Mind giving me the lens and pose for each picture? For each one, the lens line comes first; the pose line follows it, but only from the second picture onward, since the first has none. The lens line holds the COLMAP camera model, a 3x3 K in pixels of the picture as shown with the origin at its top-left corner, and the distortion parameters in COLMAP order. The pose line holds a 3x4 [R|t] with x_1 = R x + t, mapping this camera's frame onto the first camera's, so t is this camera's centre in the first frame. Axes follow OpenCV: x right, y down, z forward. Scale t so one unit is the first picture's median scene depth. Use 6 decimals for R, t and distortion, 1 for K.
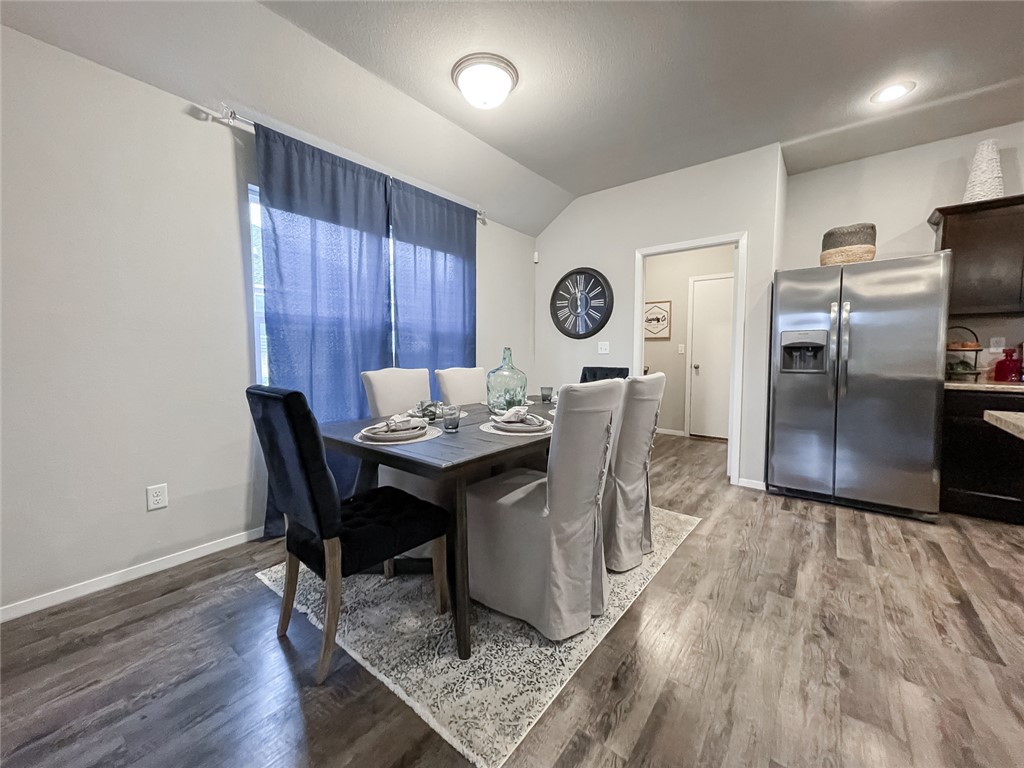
lens RADIAL K [[408.4, 0, 512.0], [0, 408.4, 384.0], [0, 0, 1]] dist [0.030566, -0.000262]
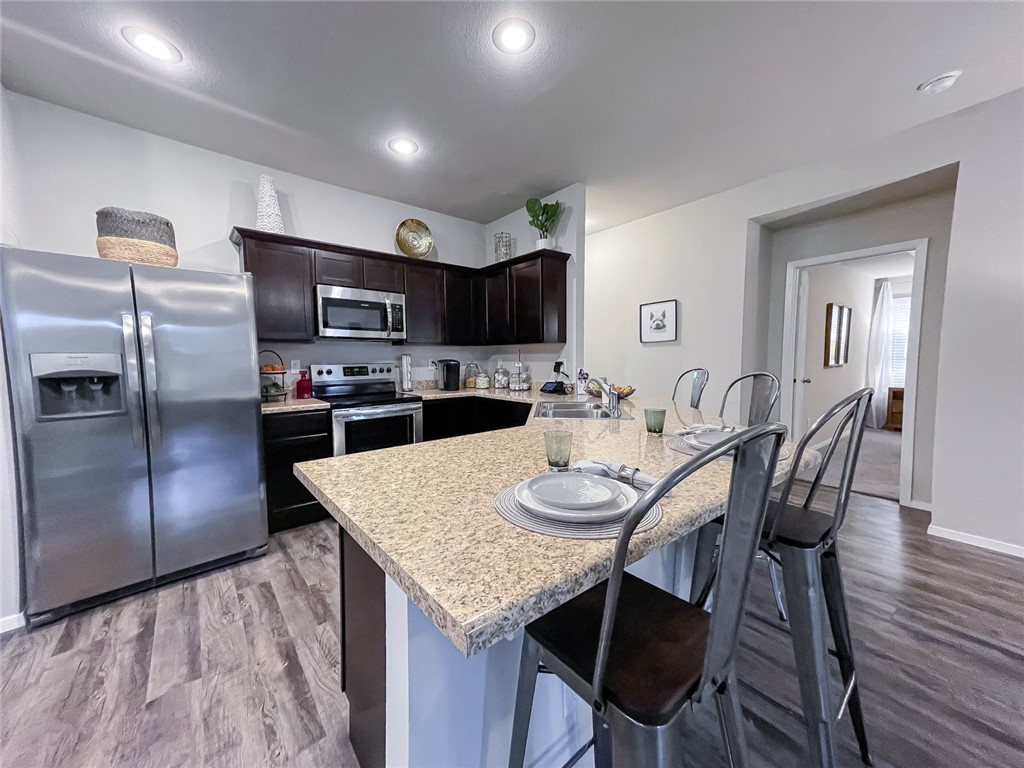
lens RADIAL K [[411.5, 0, 512.0], [0, 411.5, 384.0], [0, 0, 1]] dist [0.000689, 0.015634]
pose [[0.239339, -0.061927, 0.968959, 0.232506], [0.071460, 0.996381, 0.046028, -0.060808], [-0.968303, 0.058225, 0.242898, 0.192308]]
